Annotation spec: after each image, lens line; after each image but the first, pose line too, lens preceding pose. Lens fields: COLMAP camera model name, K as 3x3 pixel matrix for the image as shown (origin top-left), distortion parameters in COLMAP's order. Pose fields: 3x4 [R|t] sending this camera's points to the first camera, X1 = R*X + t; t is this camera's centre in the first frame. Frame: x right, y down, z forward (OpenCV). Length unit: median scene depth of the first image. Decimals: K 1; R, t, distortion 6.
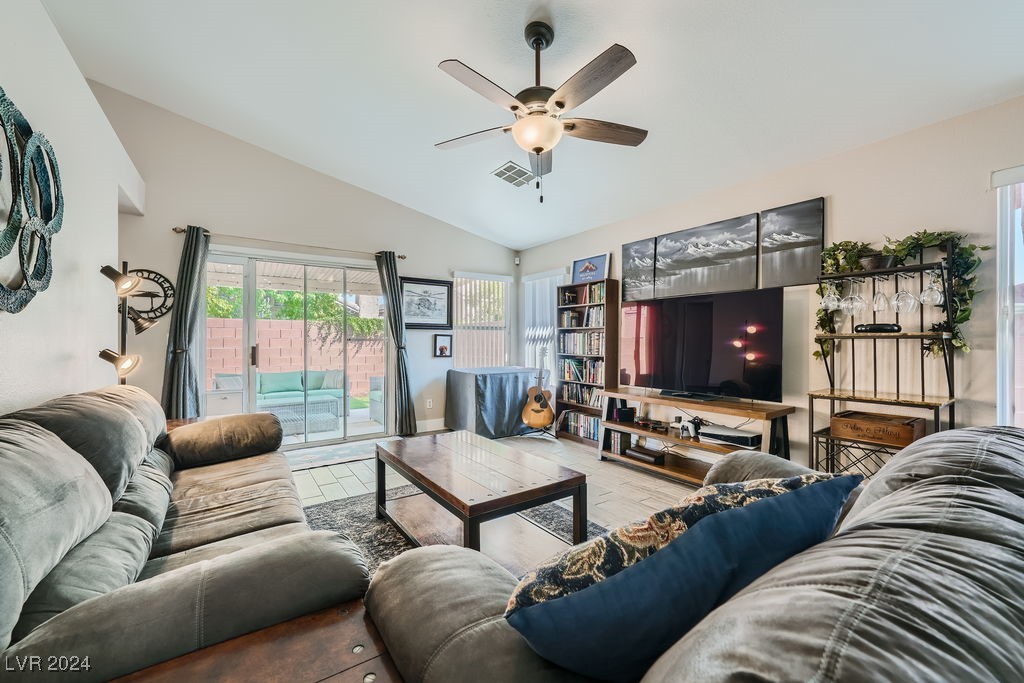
lens RADIAL K [[406.4, 0, 510.0], [0, 406.4, 341.0], [0, 0, 1]] dist [-0.011703, 0.004606]
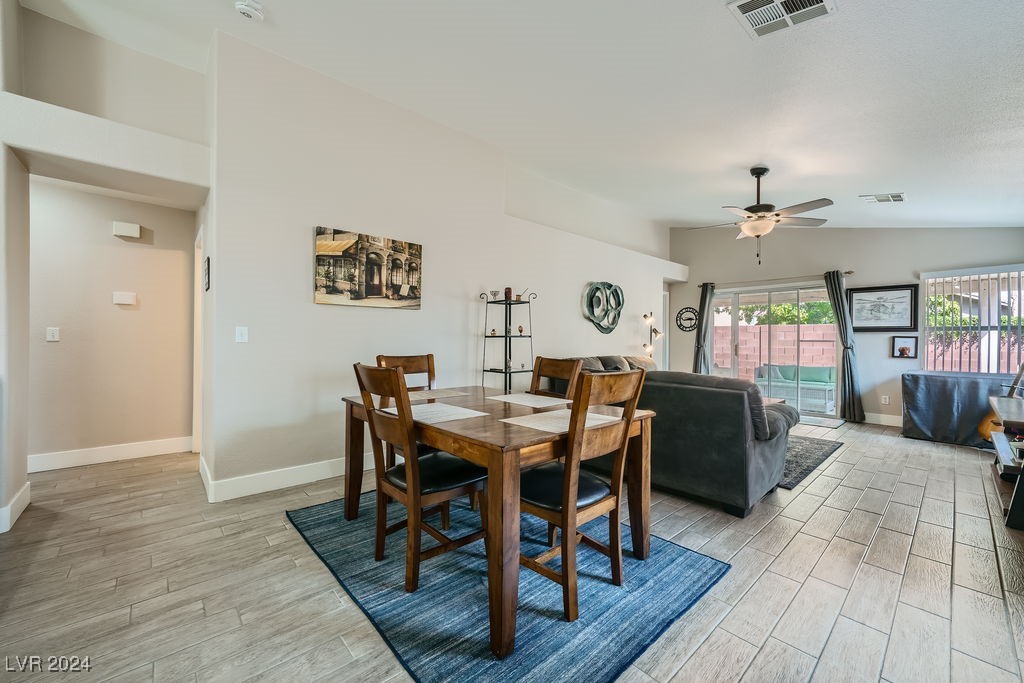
lens RADIAL K [[406.4, 0, 508.7], [0, 406.4, 334.5], [0, 0, 1]] dist [-0.011703, 0.004606]
pose [[0.128934, -0.013471, -0.991562, 0.817999], [-0.006645, 0.999874, -0.014448, 0.000949], [0.991631, 0.008452, 0.128828, -0.153835]]
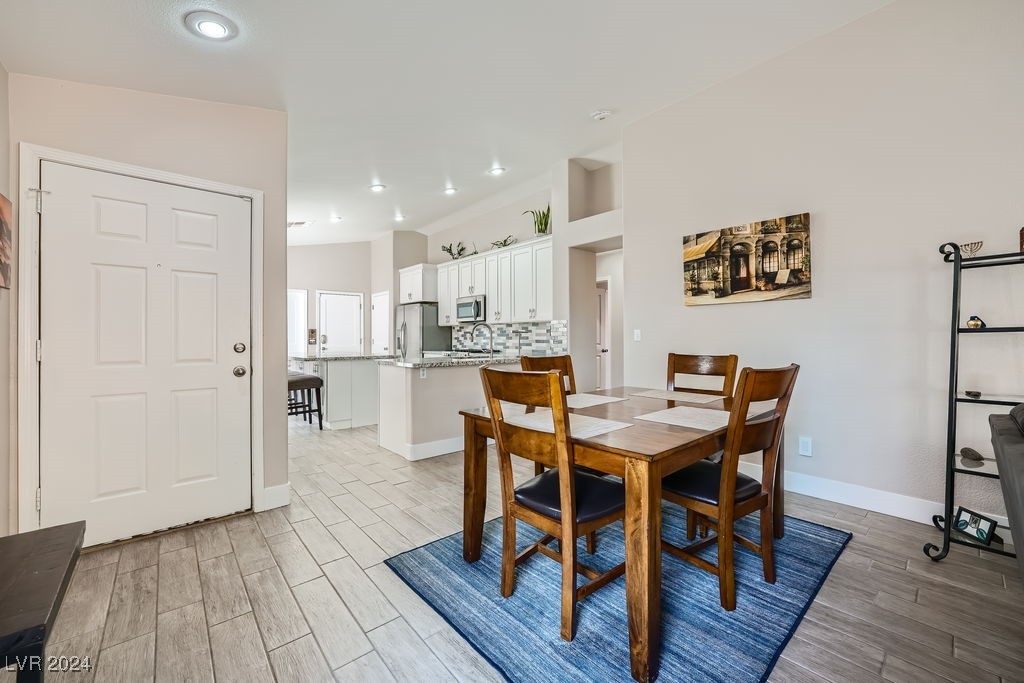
lens RADIAL K [[406.4, 0, 518.8], [0, 406.4, 338.1], [0, 0, 1]] dist [-0.011703, 0.004606]
pose [[-0.991649, 0.003708, -0.128912, 0.506078], [0.004016, 0.999990, -0.002135, 0.001970], [0.128903, -0.002635, -0.991654, 0.333568]]
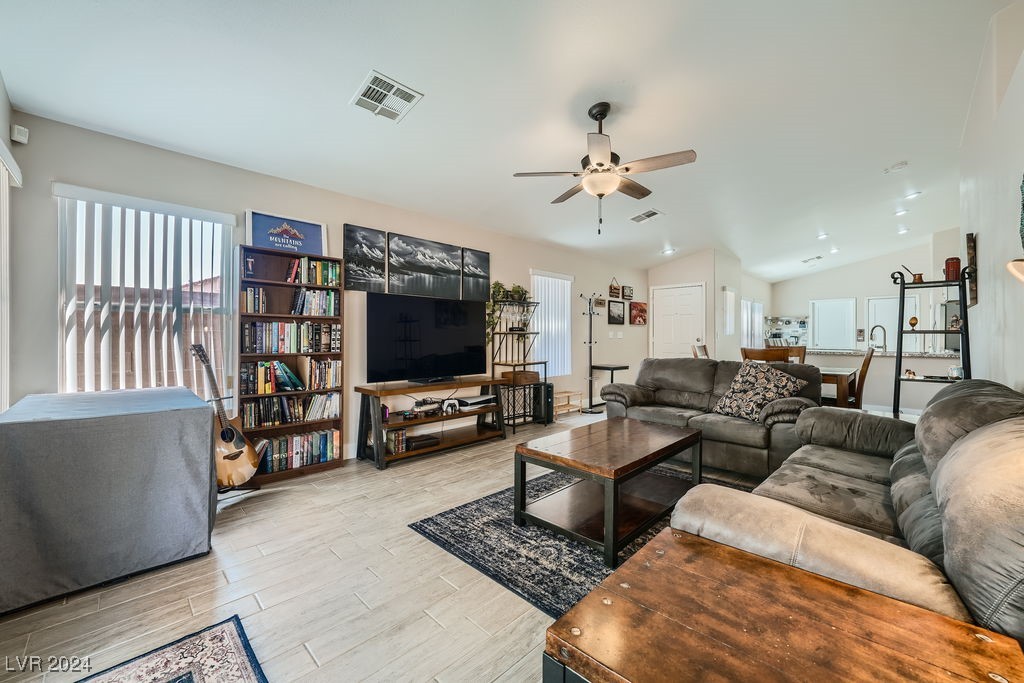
lens RADIAL K [[406.4, 0, 510.9], [0, 406.4, 334.9], [0, 0, 1]] dist [-0.011703, 0.004606]
pose [[-0.188457, 0.002393, 0.982079, -0.585272], [-0.004187, 0.999986, -0.003241, 0.001947], [-0.982072, -0.004723, -0.188444, 0.749075]]
